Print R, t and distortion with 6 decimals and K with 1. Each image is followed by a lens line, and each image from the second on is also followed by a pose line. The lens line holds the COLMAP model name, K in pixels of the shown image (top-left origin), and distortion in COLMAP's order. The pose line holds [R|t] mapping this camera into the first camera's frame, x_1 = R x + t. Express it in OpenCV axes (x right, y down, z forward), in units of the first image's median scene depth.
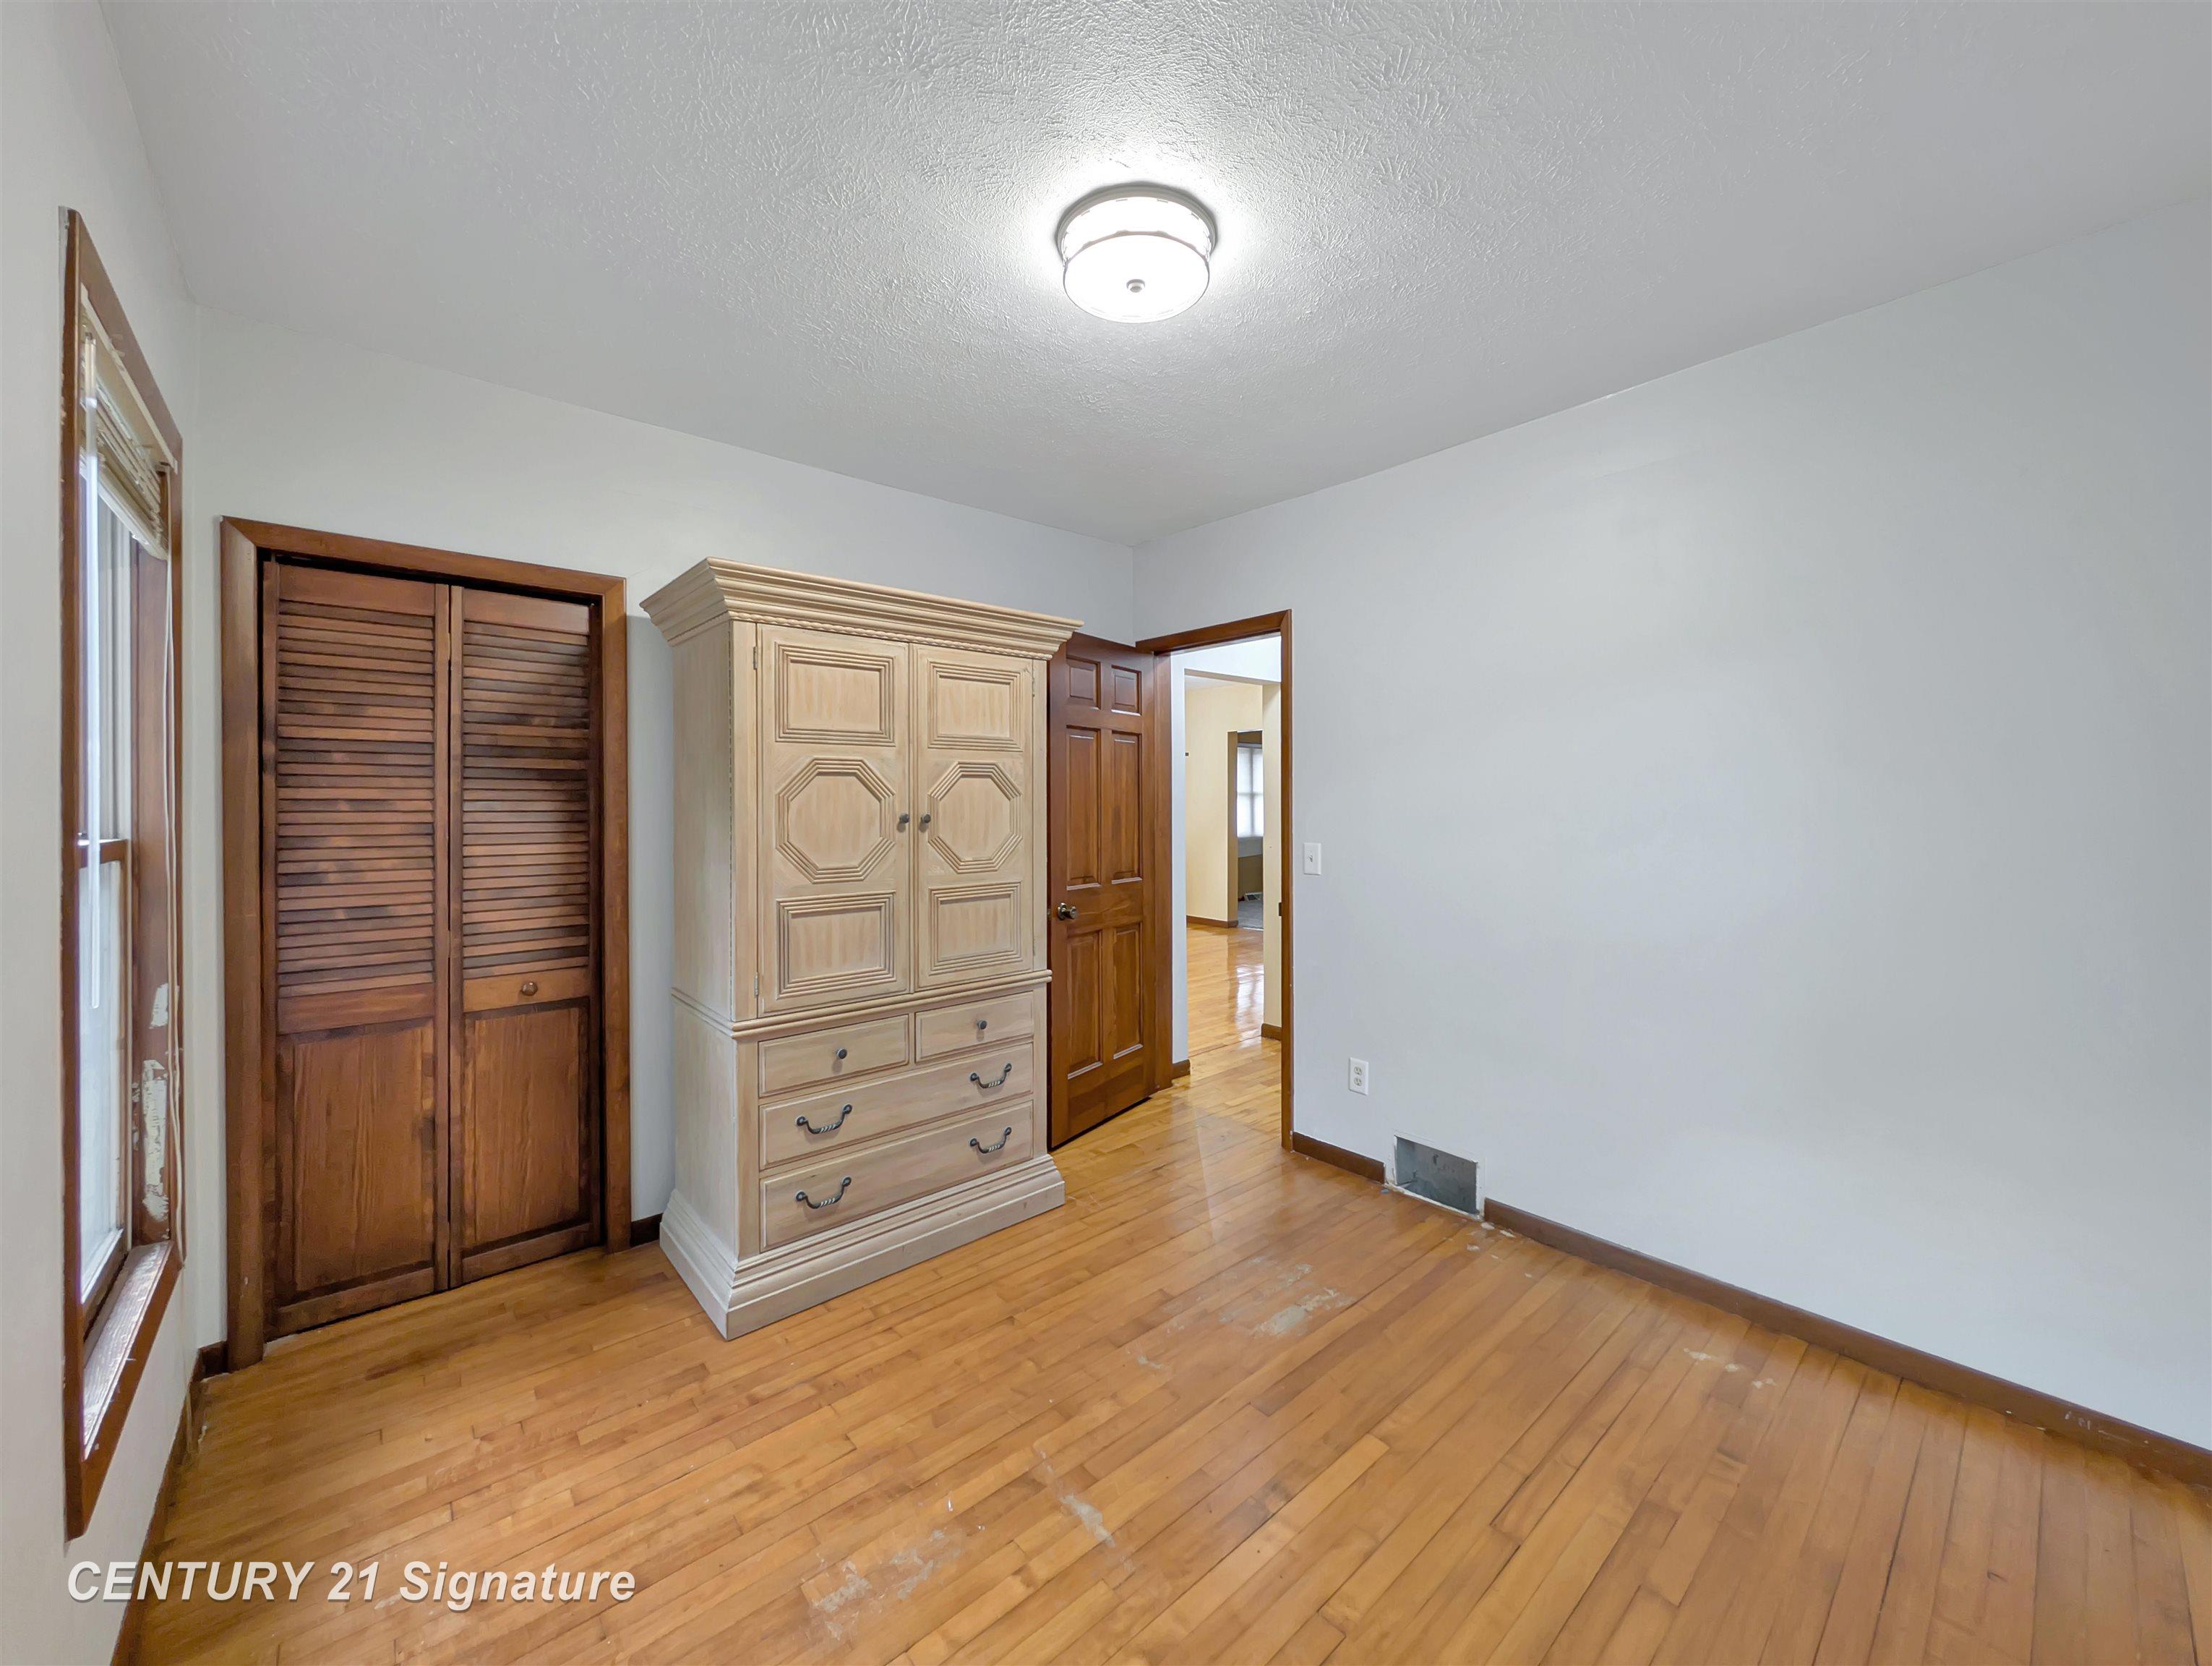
lens RADIAL K [[860.0, 0, 1114.7], [0, 860.0, 798.2], [0, 0, 1]] dist [0.000499, -0.000025]
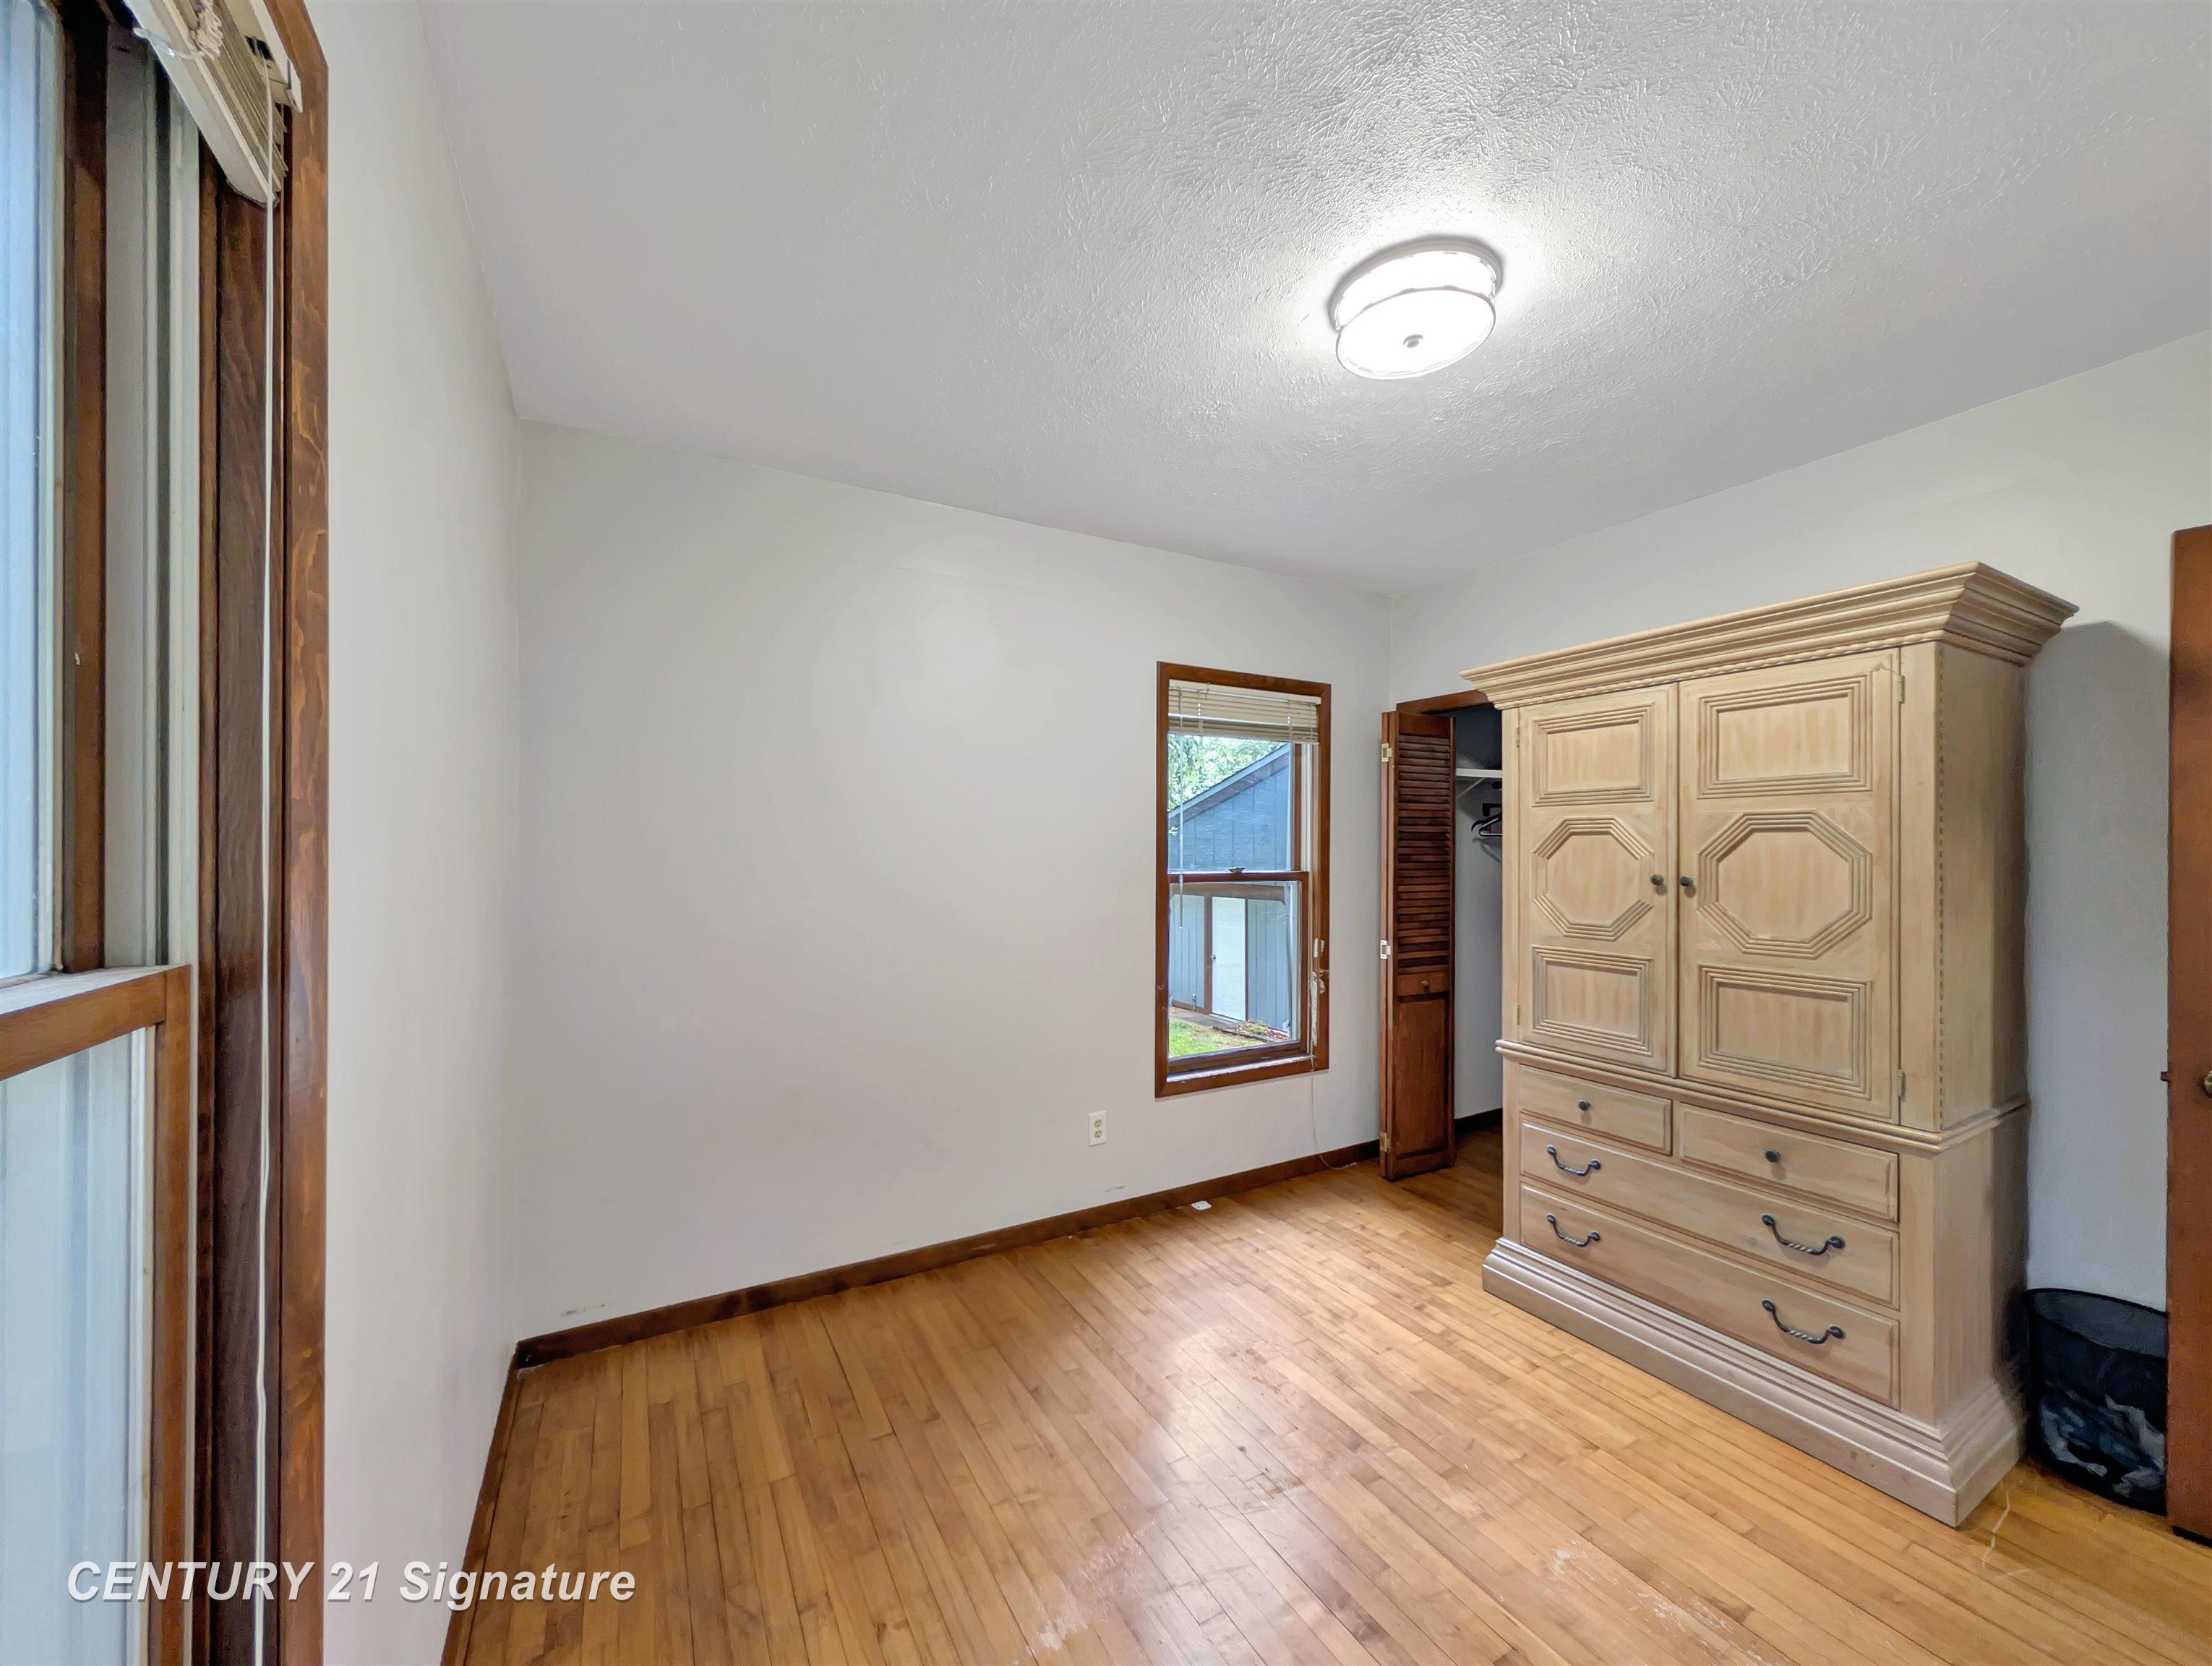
lens RADIAL K [[860.0, 0, 1108.1], [0, 860.0, 844.5], [0, 0, 1]] dist [0.000499, -0.000025]
pose [[-0.208880, -0.002162, -0.977939, 0.768717], [0.001107, 0.999996, -0.002447, -0.012275], [0.977941, -0.001594, -0.208877, 0.628307]]
